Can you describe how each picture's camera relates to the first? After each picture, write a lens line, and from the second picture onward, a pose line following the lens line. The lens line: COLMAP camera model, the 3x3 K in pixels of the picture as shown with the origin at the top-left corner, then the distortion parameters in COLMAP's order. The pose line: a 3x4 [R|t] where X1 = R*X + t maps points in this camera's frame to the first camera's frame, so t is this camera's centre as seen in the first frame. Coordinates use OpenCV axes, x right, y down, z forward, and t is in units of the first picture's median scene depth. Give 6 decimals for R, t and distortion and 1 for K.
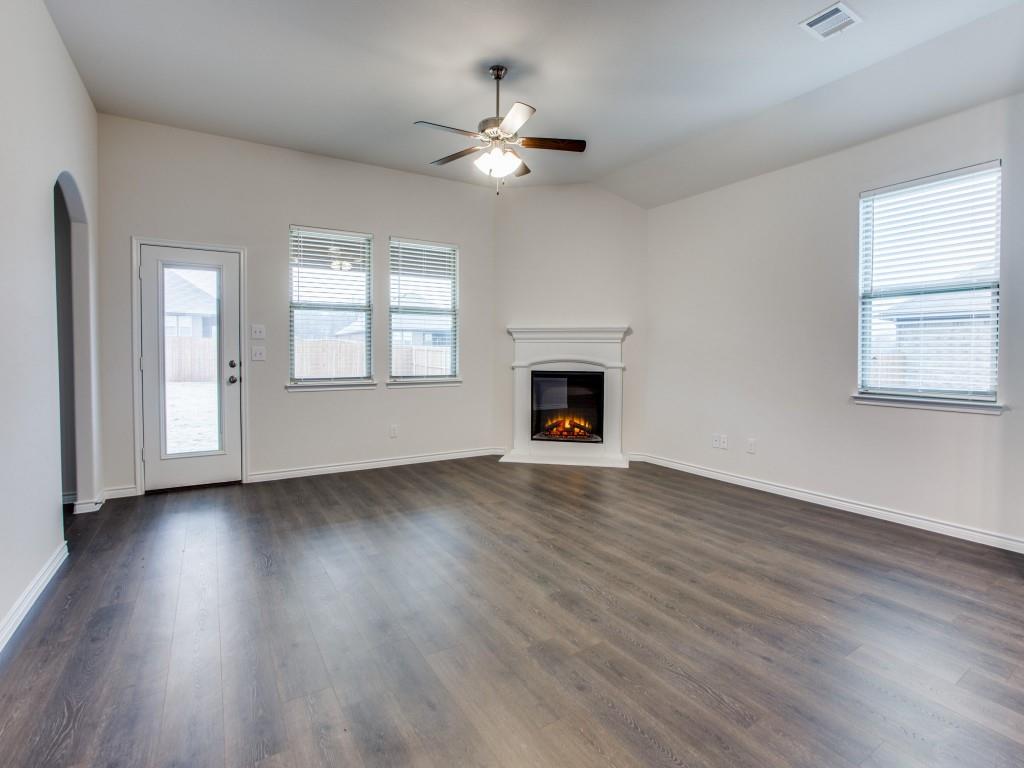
lens RADIAL K [[490.9, 0, 517.4], [0, 490.9, 379.8], [0, 0, 1]] dist [-0.050924, 0.004669]
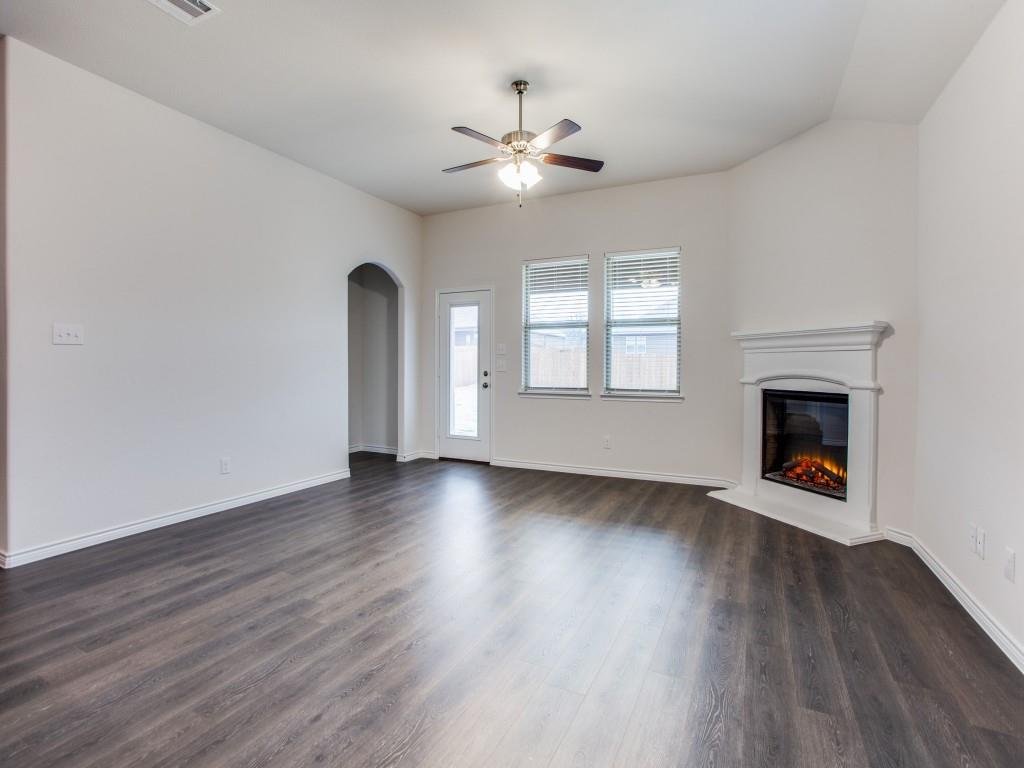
lens RADIAL K [[490.9, 0, 522.2], [0, 490.9, 377.8], [0, 0, 1]] dist [-0.050924, 0.004669]
pose [[0.531310, 0.018060, -0.846985, 0.531526], [-0.052294, 0.998565, -0.011512, -0.008813], [0.845562, 0.050408, 0.531492, 0.312531]]
